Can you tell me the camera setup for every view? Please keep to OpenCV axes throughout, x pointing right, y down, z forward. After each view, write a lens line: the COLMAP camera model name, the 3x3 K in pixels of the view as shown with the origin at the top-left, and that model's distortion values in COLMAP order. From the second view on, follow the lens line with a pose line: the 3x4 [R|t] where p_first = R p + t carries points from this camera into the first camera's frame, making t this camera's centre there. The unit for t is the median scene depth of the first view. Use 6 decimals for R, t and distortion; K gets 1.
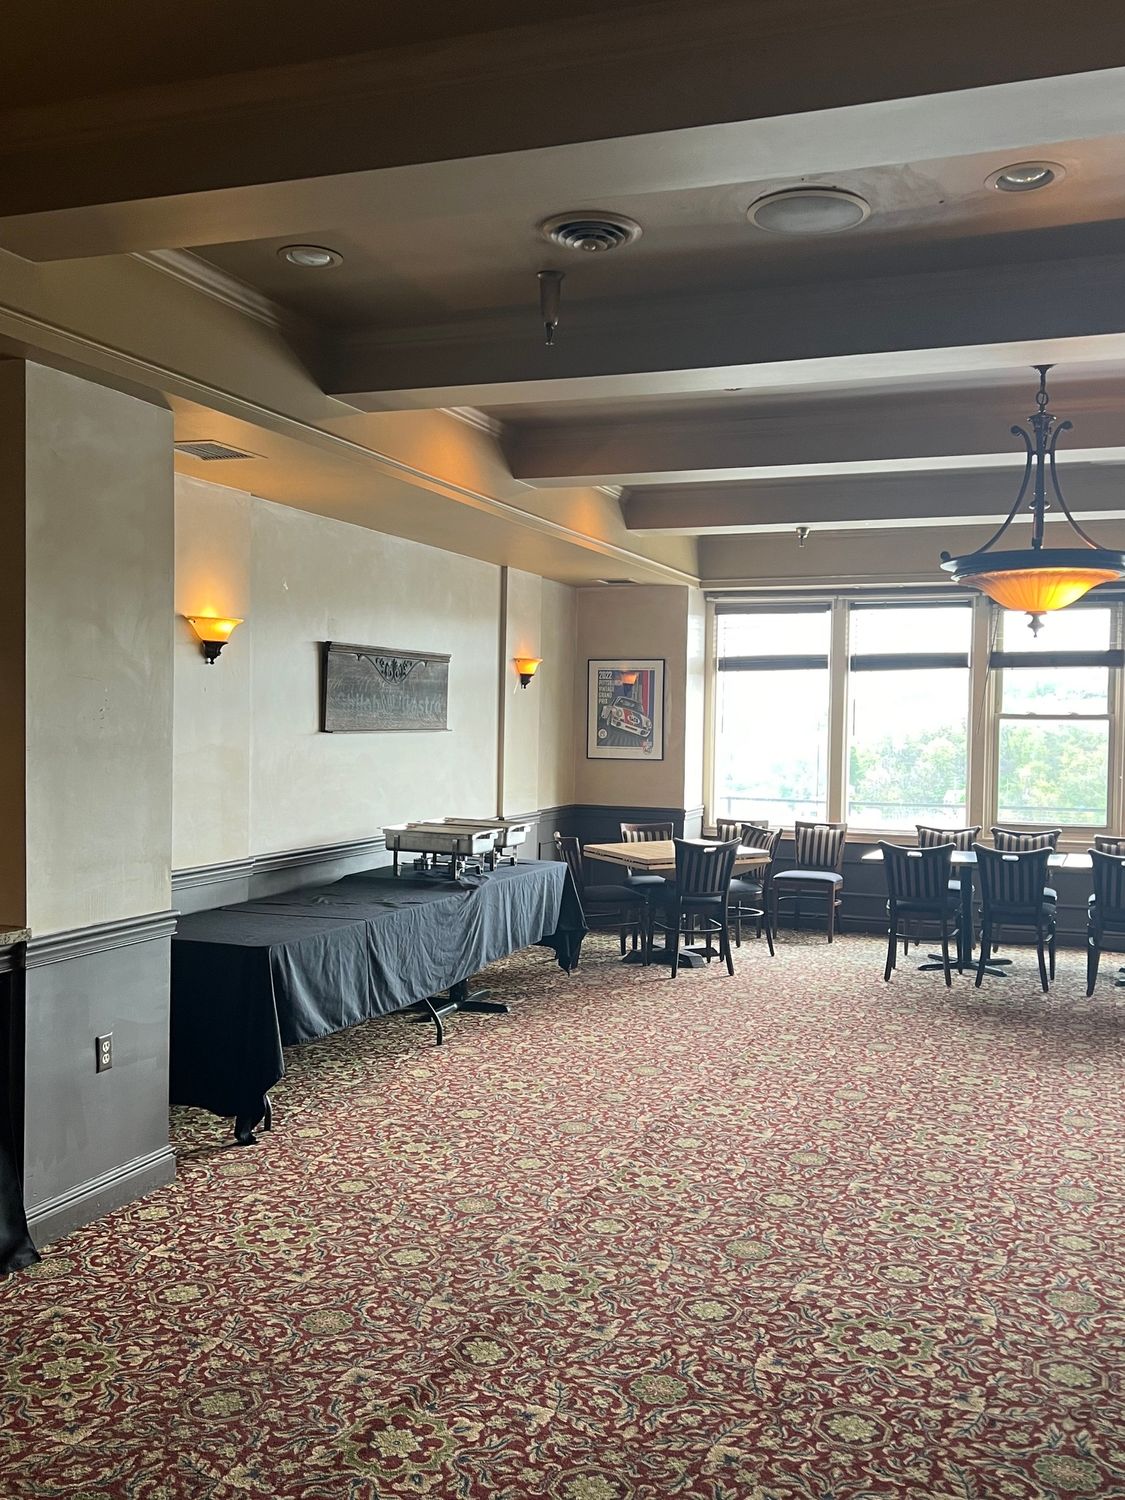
lens RADIAL K [[1350.8, 0, 564.9], [0, 1350.8, 754.8], [0, 0, 1]] dist [0.038182, -0.019632]
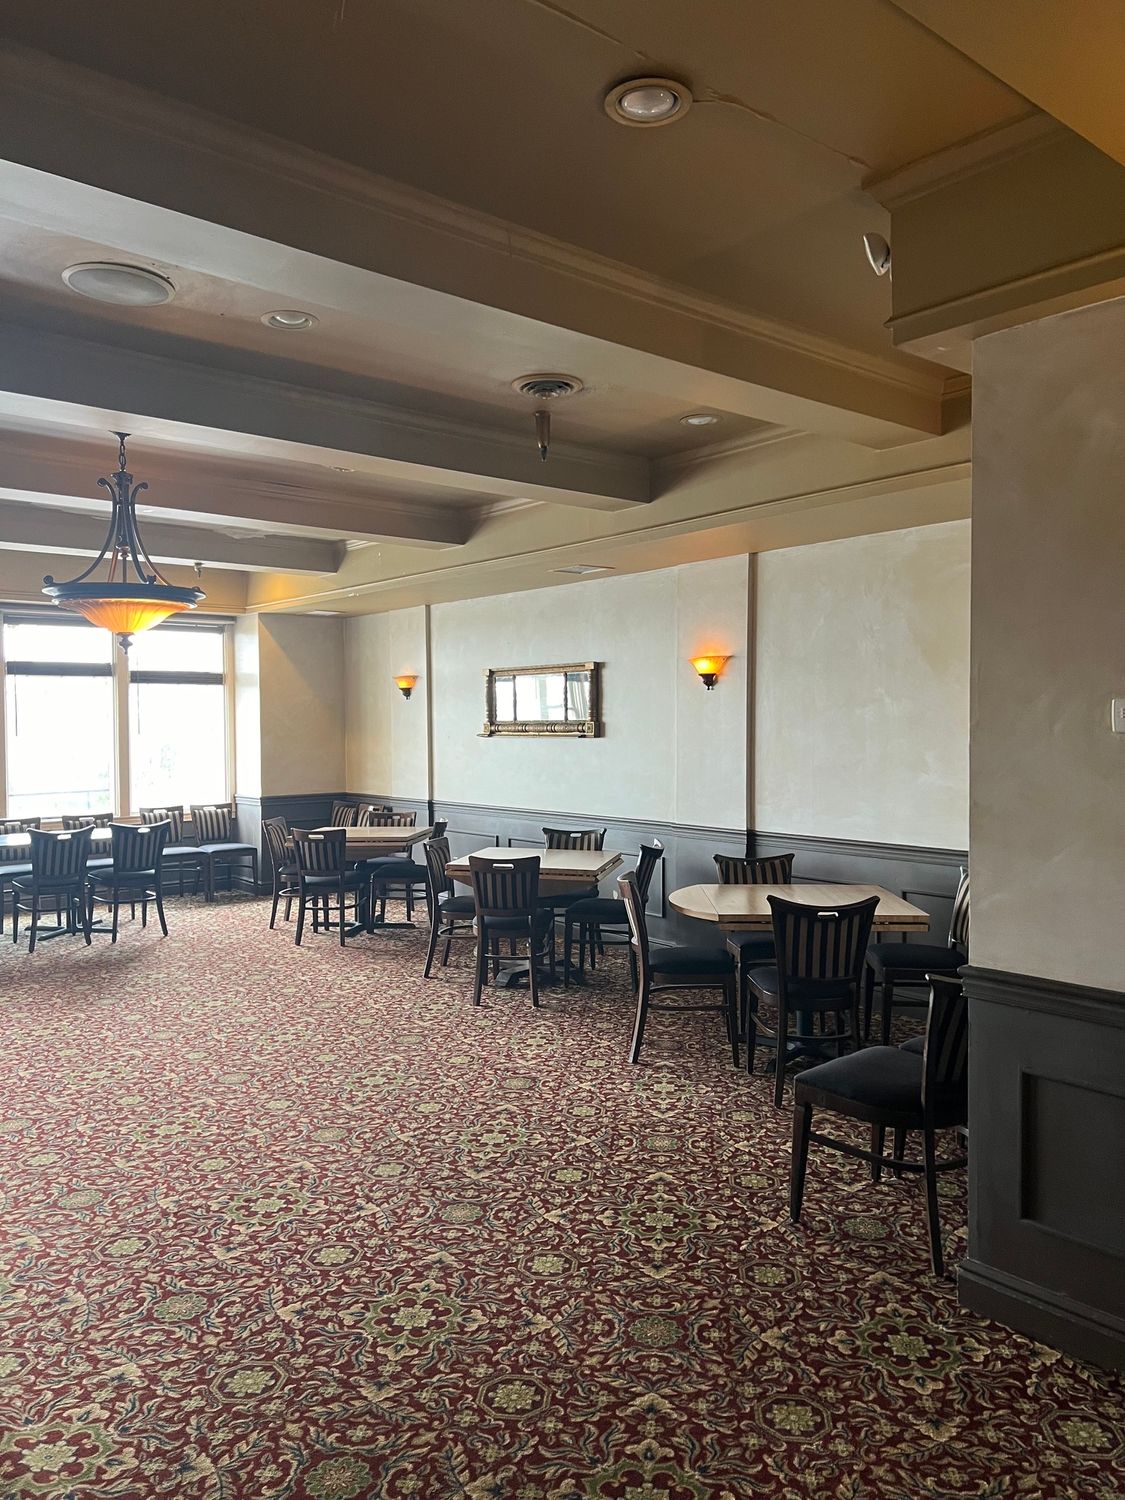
lens RADIAL K [[1128.2, 0, 561.5], [0, 1128.2, 758.8], [0, 0, 1]] dist [0.063935, -0.046811]
pose [[0.511763, -0.044684, 0.857964, -0.345284], [0.036170, 0.998882, 0.030449, -0.008500], [-0.858365, 0.015450, 0.512807, 0.132189]]
